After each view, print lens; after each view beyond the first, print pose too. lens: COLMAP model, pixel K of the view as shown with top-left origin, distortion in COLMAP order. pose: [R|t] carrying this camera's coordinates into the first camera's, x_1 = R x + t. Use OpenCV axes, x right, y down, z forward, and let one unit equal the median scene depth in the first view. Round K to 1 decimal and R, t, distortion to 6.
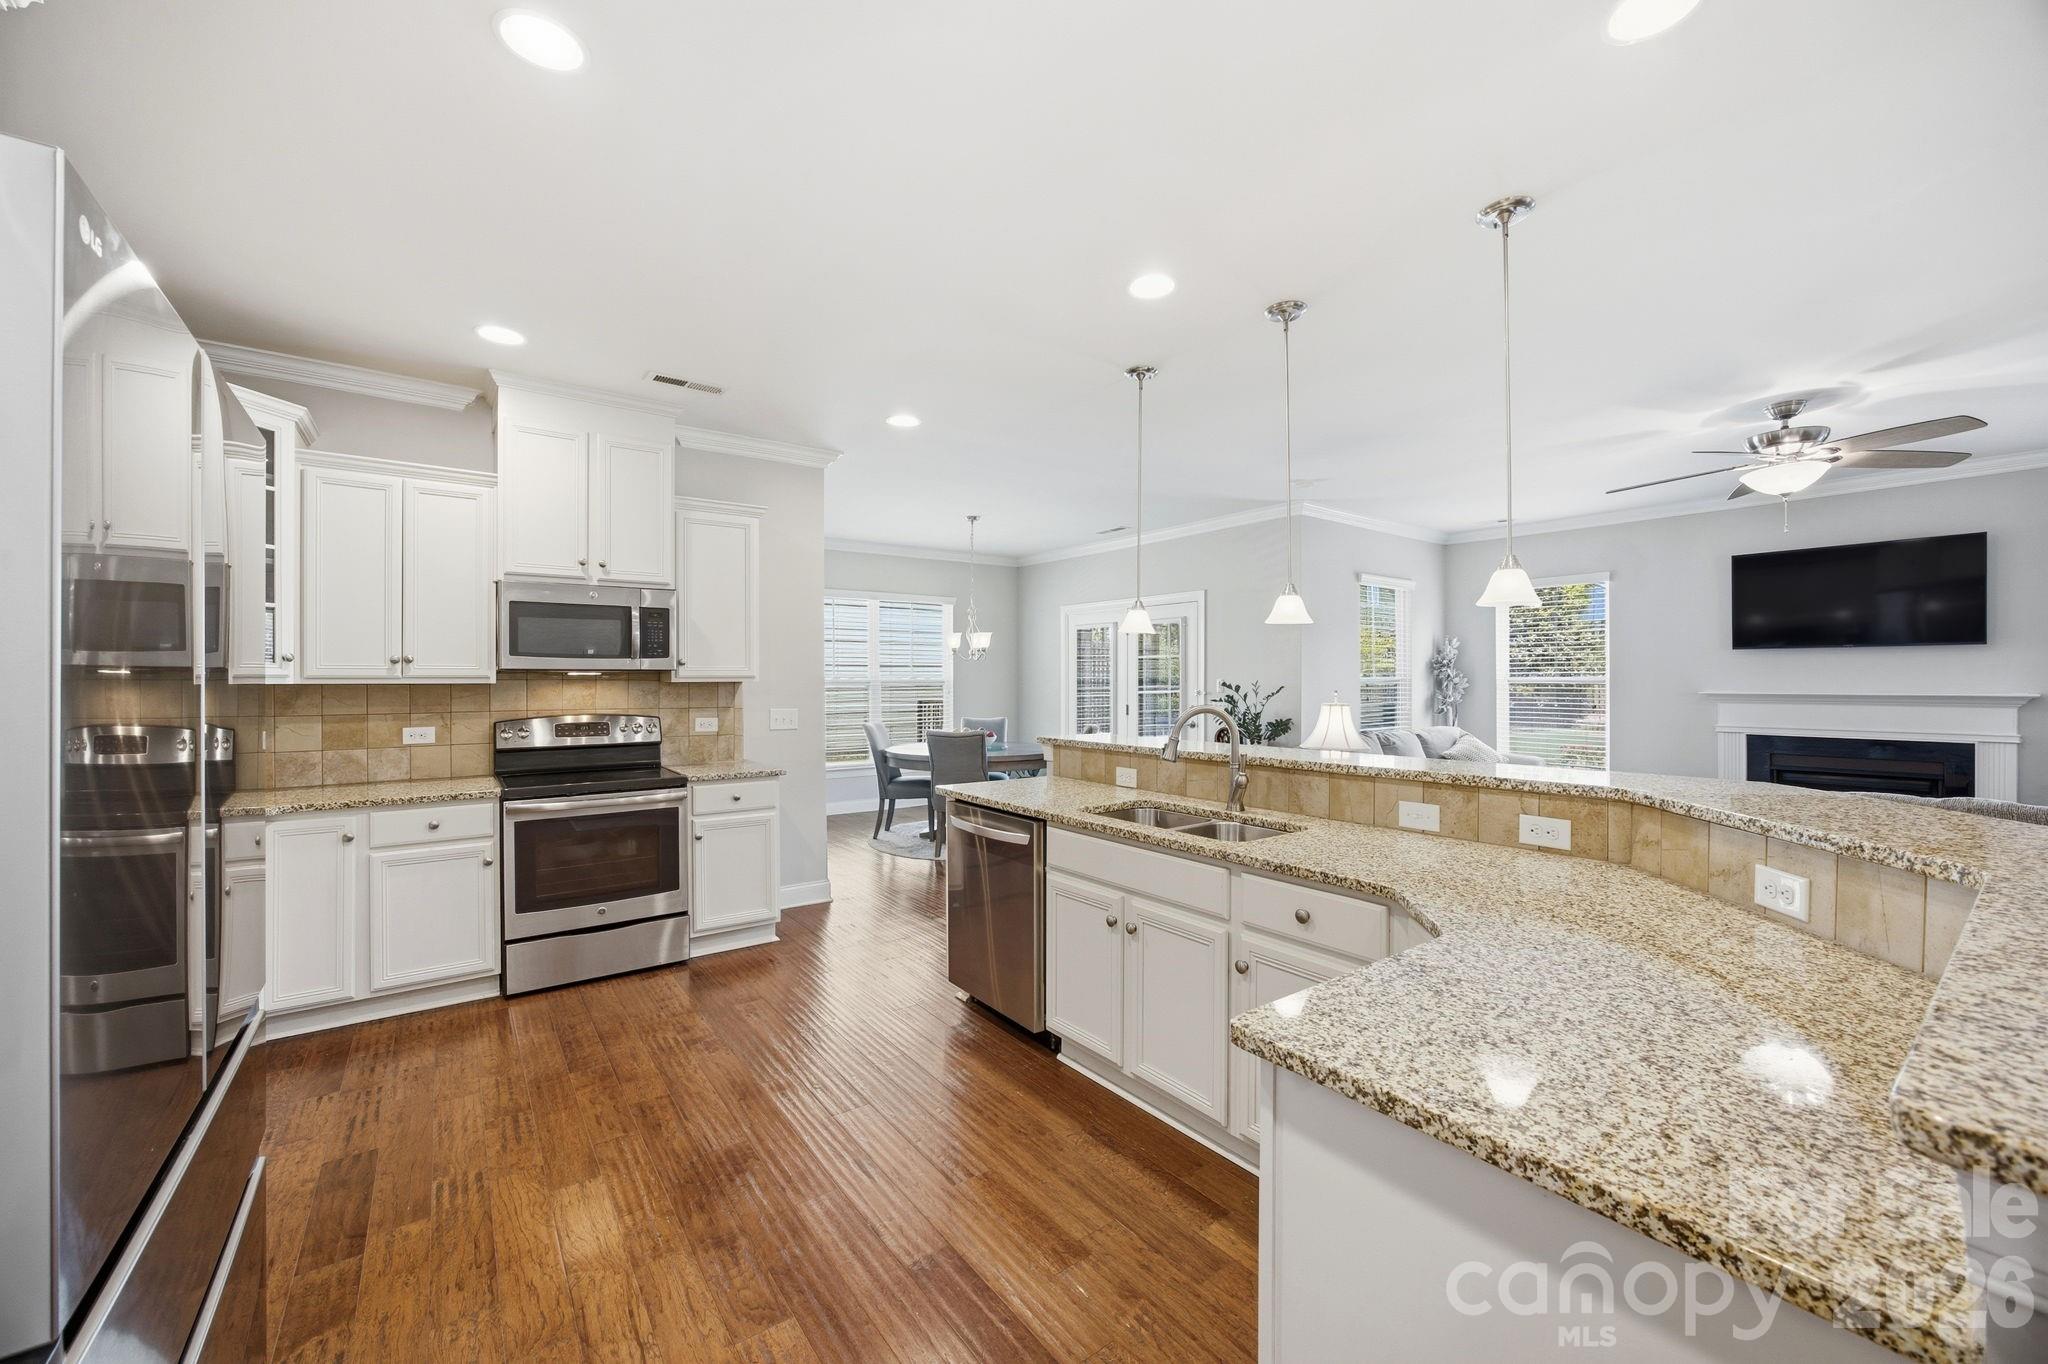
lens RADIAL K [[806.1, 0, 1019.5], [0, 806.1, 684.5], [0, 0, 1]] dist [-0.016571, 0.000685]
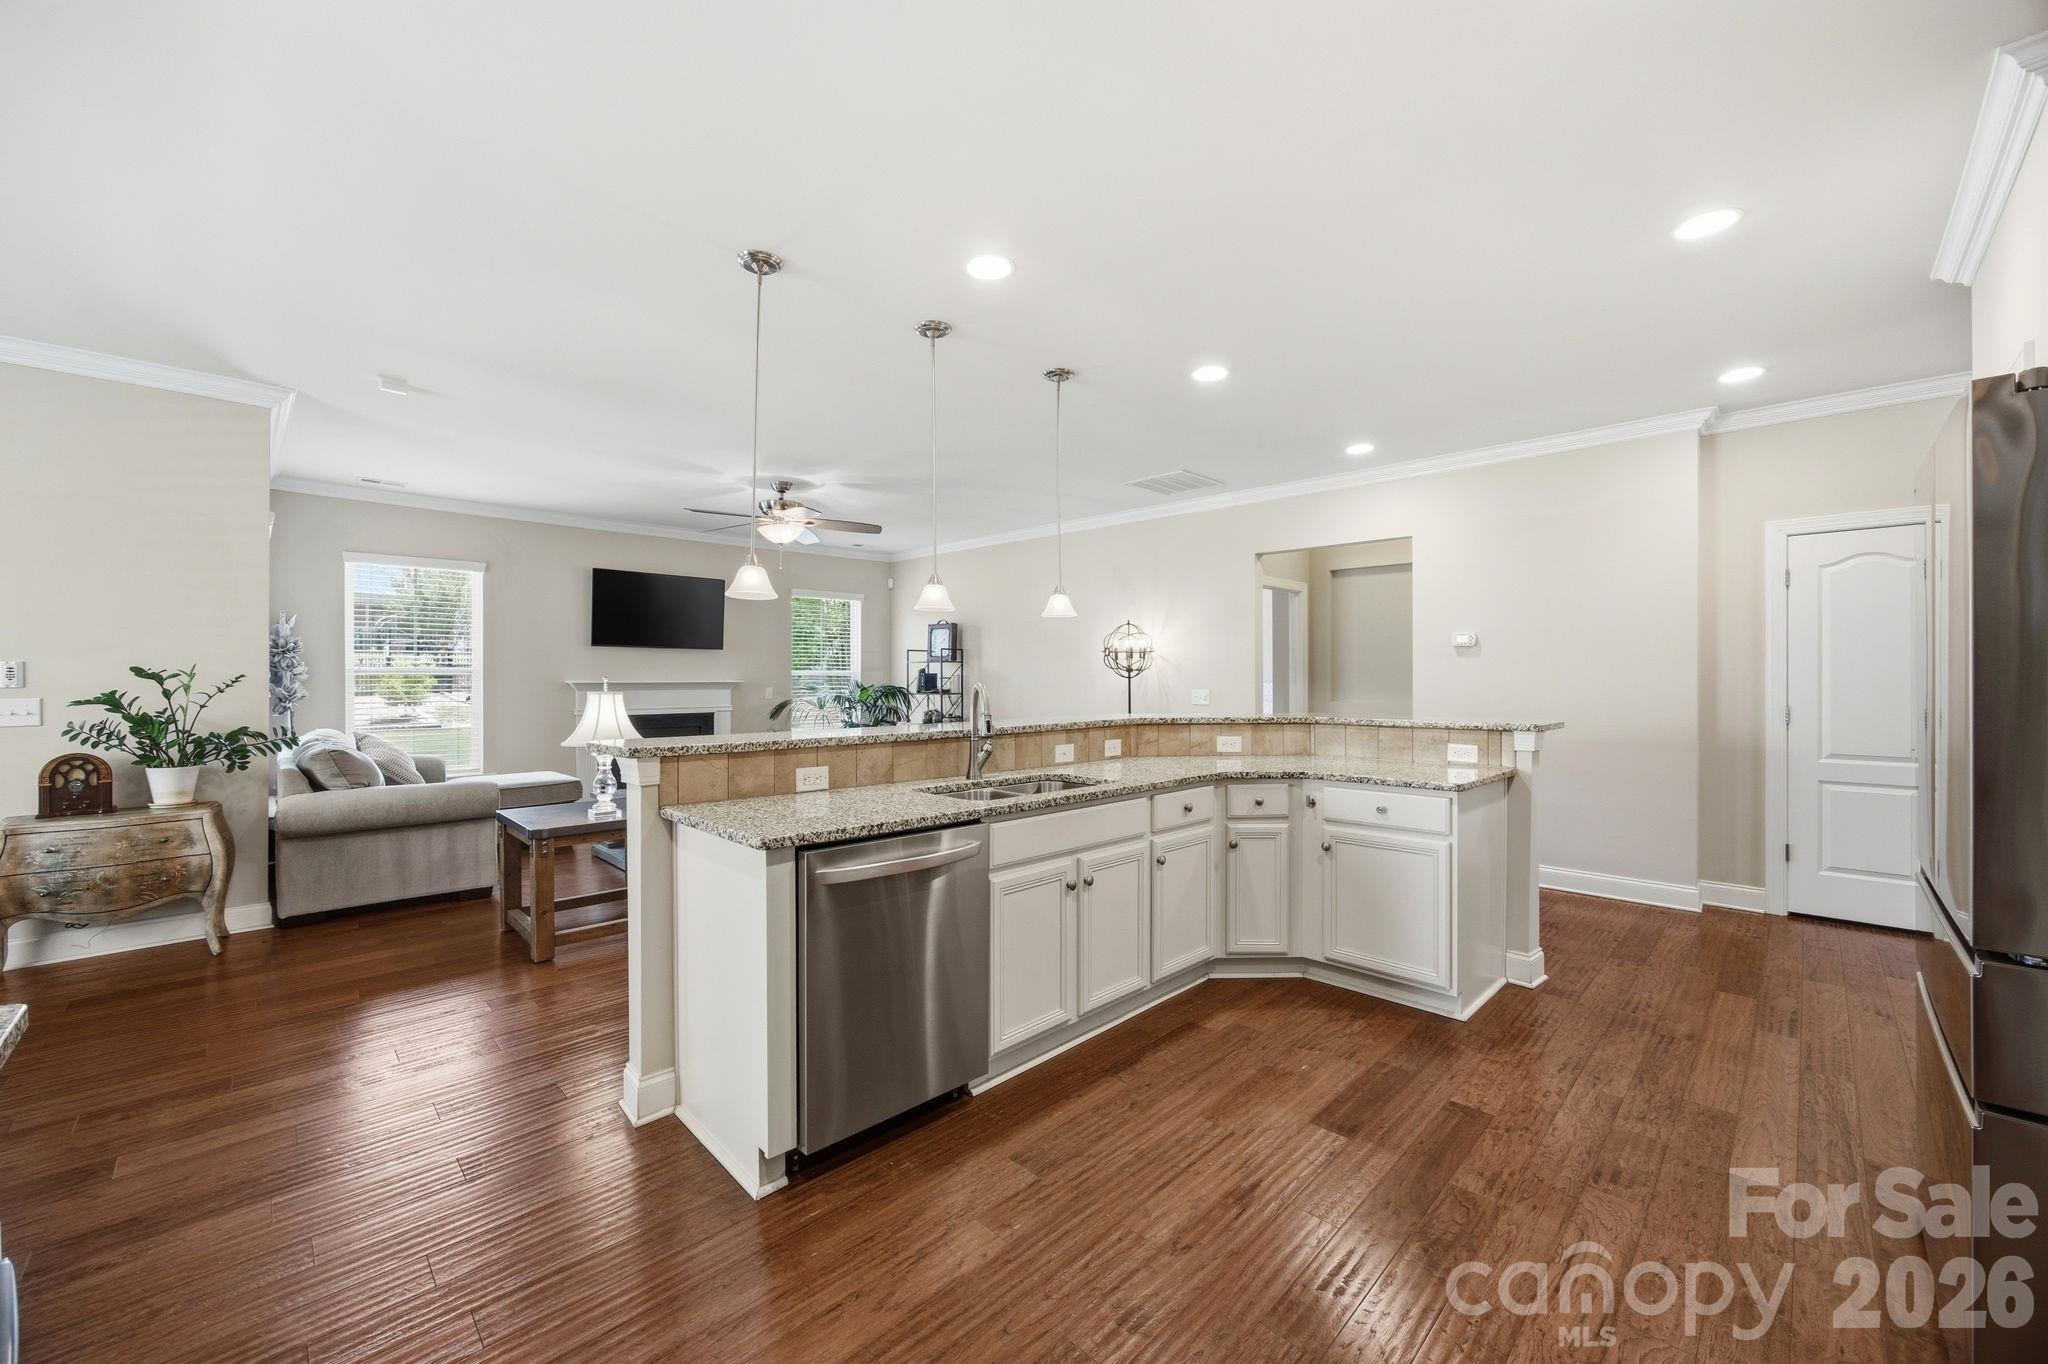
lens RADIAL K [[806.1, 0, 1035.8], [0, 806.1, 681.4], [0, 0, 1]] dist [-0.016571, 0.000685]
pose [[-0.168946, -0.001372, 0.985624, -0.904911], [0.005804, 0.999980, 0.002387, 0.023556], [-0.985608, 0.006123, -0.168935, 1.204769]]
